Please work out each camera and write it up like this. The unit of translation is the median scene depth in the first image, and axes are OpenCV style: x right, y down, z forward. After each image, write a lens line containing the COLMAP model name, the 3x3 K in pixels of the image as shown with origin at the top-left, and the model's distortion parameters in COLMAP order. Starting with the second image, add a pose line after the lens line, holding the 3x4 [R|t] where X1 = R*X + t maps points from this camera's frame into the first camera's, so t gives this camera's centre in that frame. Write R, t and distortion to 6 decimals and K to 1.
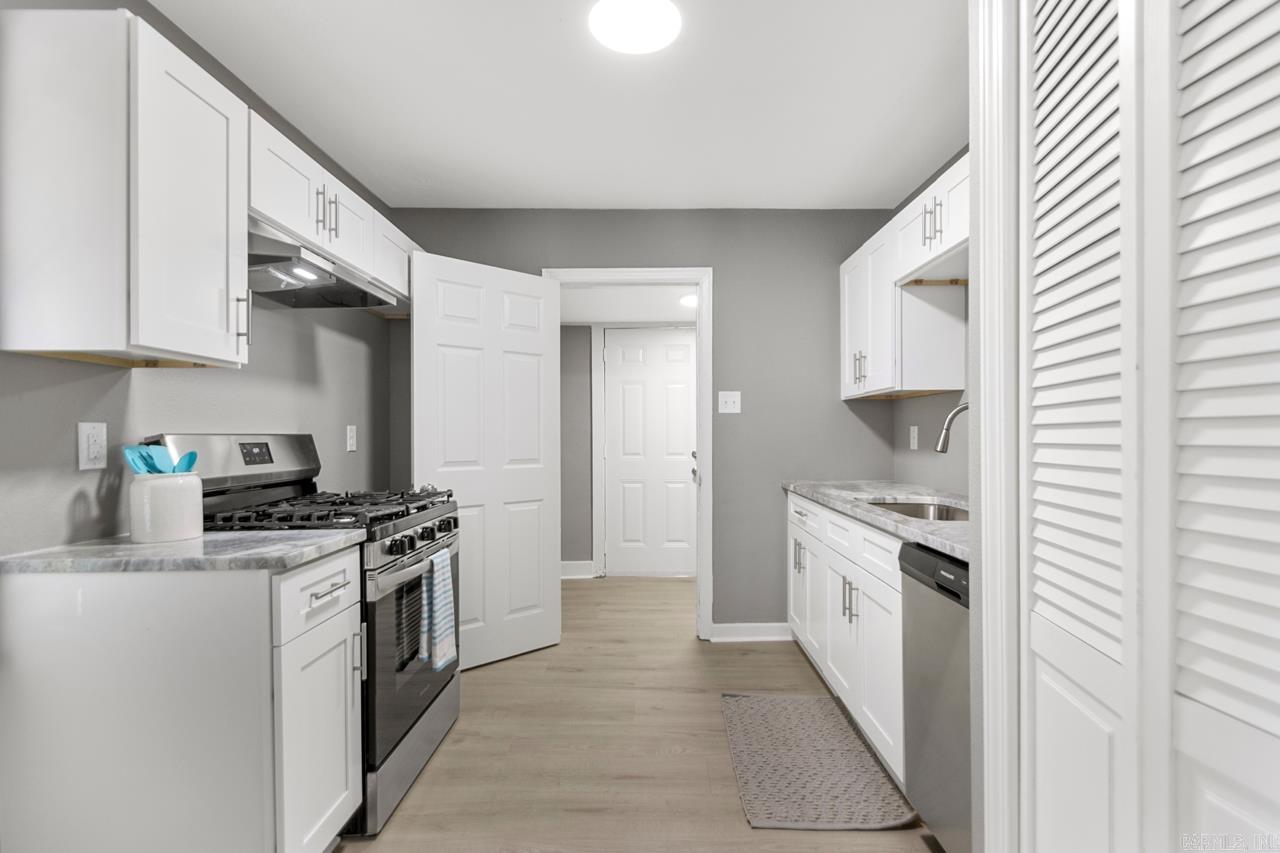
lens RADIAL K [[594.8, 0, 640.5], [0, 594.8, 439.1], [0, 0, 1]] dist [0.016009, -0.013788]
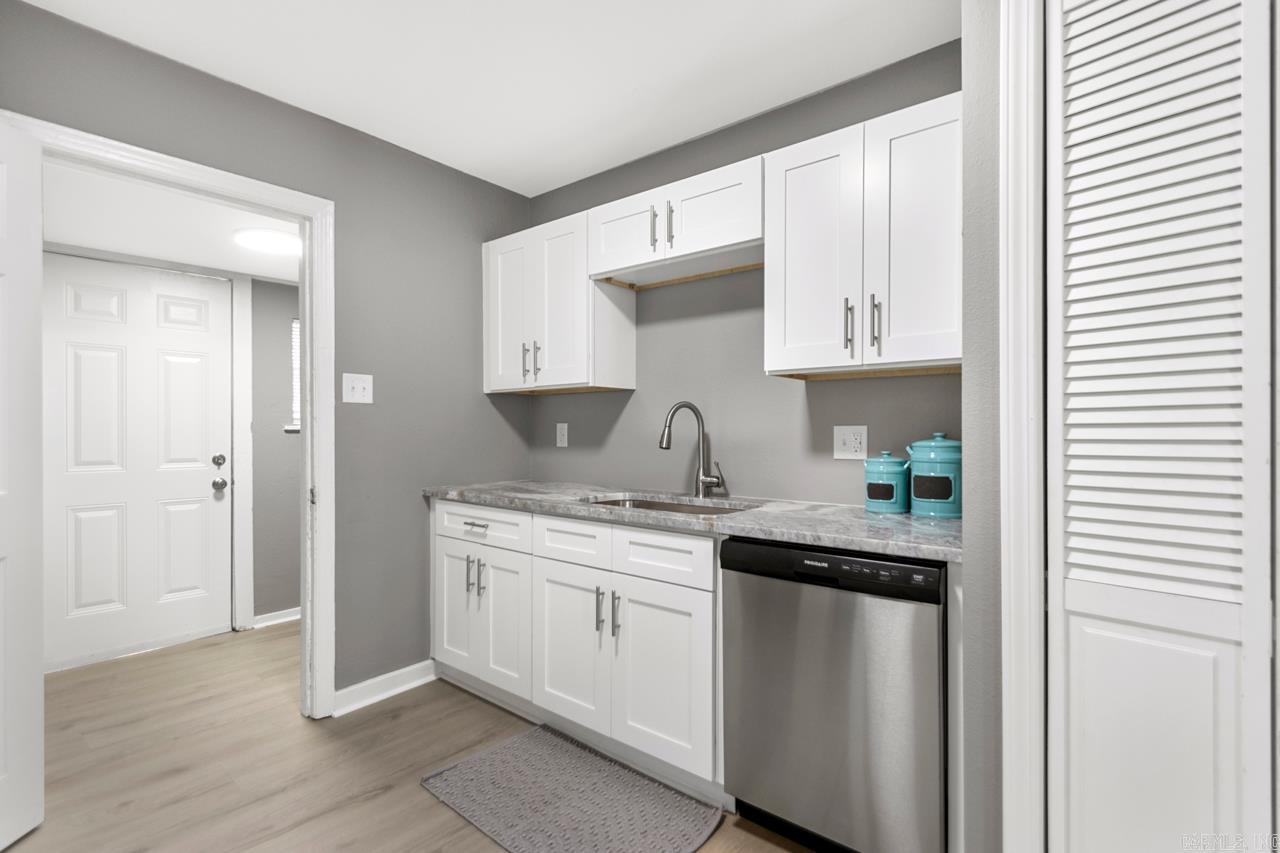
lens RADIAL K [[607.6, 0, 645.1], [0, 607.6, 432.4], [0, 0, 1]] dist [0.004489, -0.000105]
pose [[0.625736, -0.001510, 0.780034, -0.337761], [0.005998, 0.999978, -0.002876, -0.003243], [-0.780012, 0.006478, 0.625731, 0.361080]]
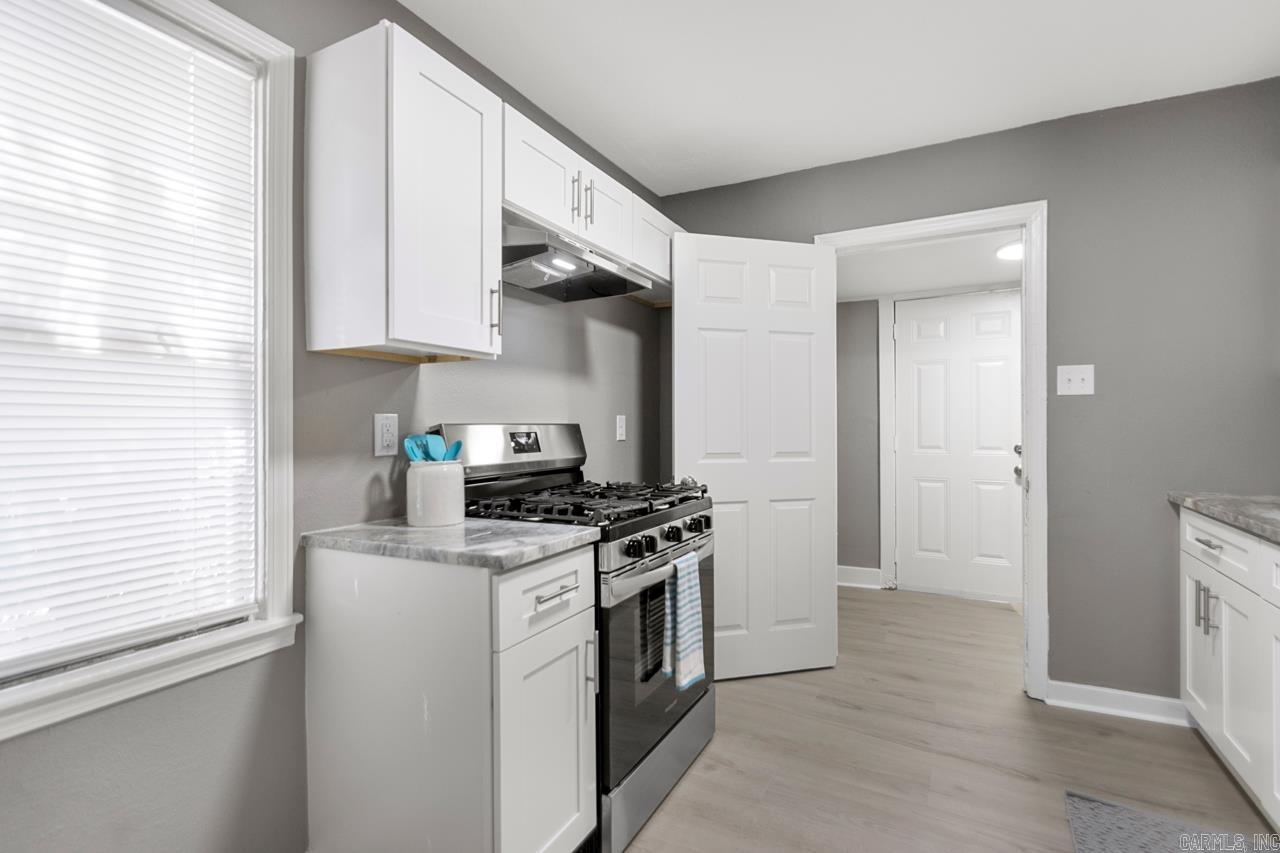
lens RADIAL K [[590.7, 0, 649.9], [0, 590.7, 422.9], [0, 0, 1]] dist [0.005377, -0.000429]
pose [[0.894185, -0.000377, -0.447698, 0.012088], [-0.003600, 0.999961, -0.008032, -0.002545], [0.447684, 0.008794, 0.894149, 0.174544]]
